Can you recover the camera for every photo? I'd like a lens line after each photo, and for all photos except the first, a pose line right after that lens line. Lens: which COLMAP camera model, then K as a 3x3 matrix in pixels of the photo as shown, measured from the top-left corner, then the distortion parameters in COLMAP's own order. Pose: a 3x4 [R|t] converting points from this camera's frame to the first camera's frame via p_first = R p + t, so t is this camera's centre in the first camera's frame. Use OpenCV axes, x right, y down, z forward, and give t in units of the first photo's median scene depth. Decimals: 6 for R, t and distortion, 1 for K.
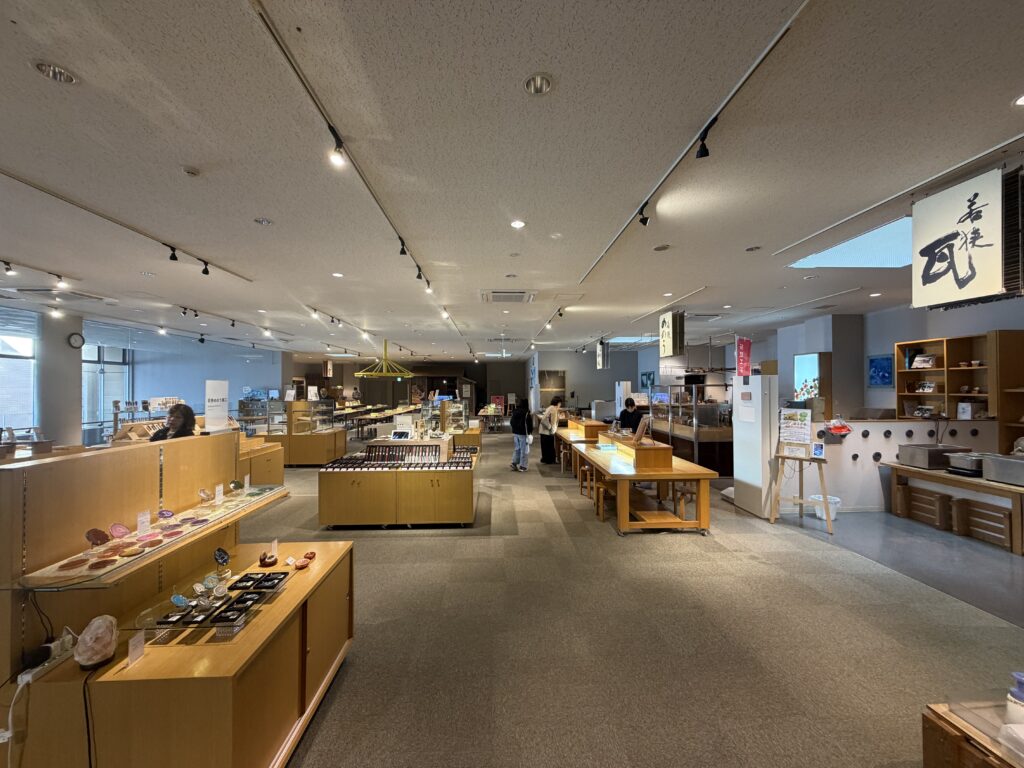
lens RADIAL K [[406.9, 0, 512.7], [0, 406.9, 386.1], [0, 0, 1]] dist [0.000131, -0.000039]
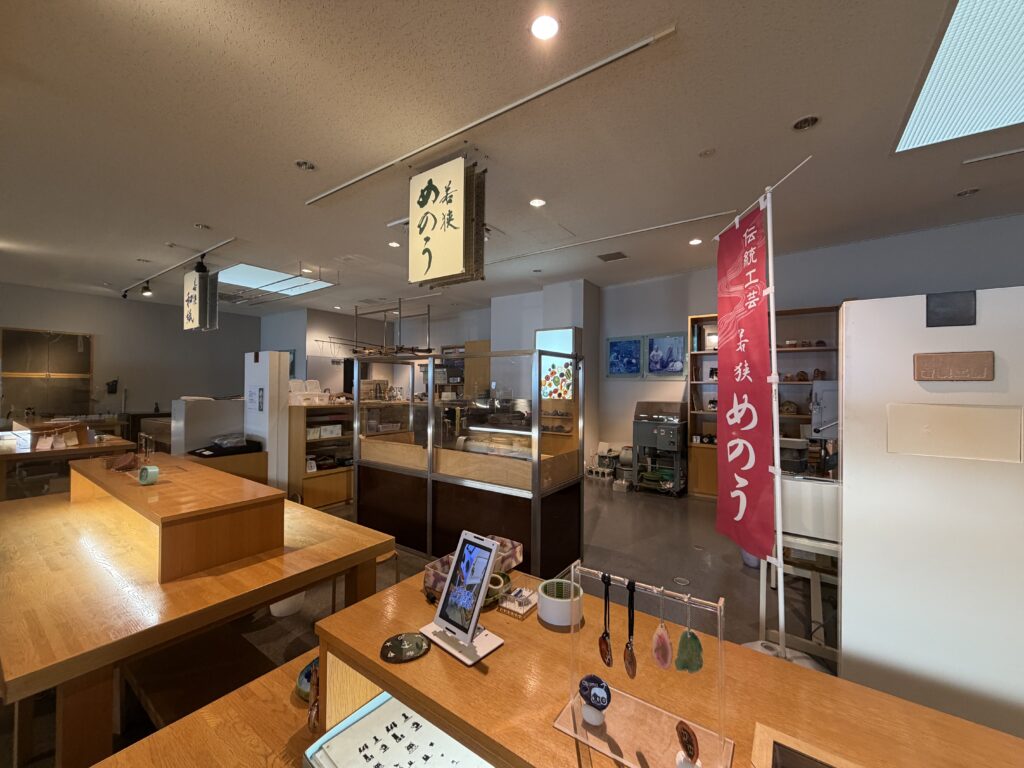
lens RADIAL K [[406.9, 0, 513.2], [0, 406.9, 383.1], [0, 0, 1]] dist [0.000131, -0.000039]
pose [[0.610255, 0.015881, 0.792046, 0.103140], [-0.015469, 0.999847, -0.008128, 0.024239], [-0.792054, -0.007292, 0.610407, 0.614533]]
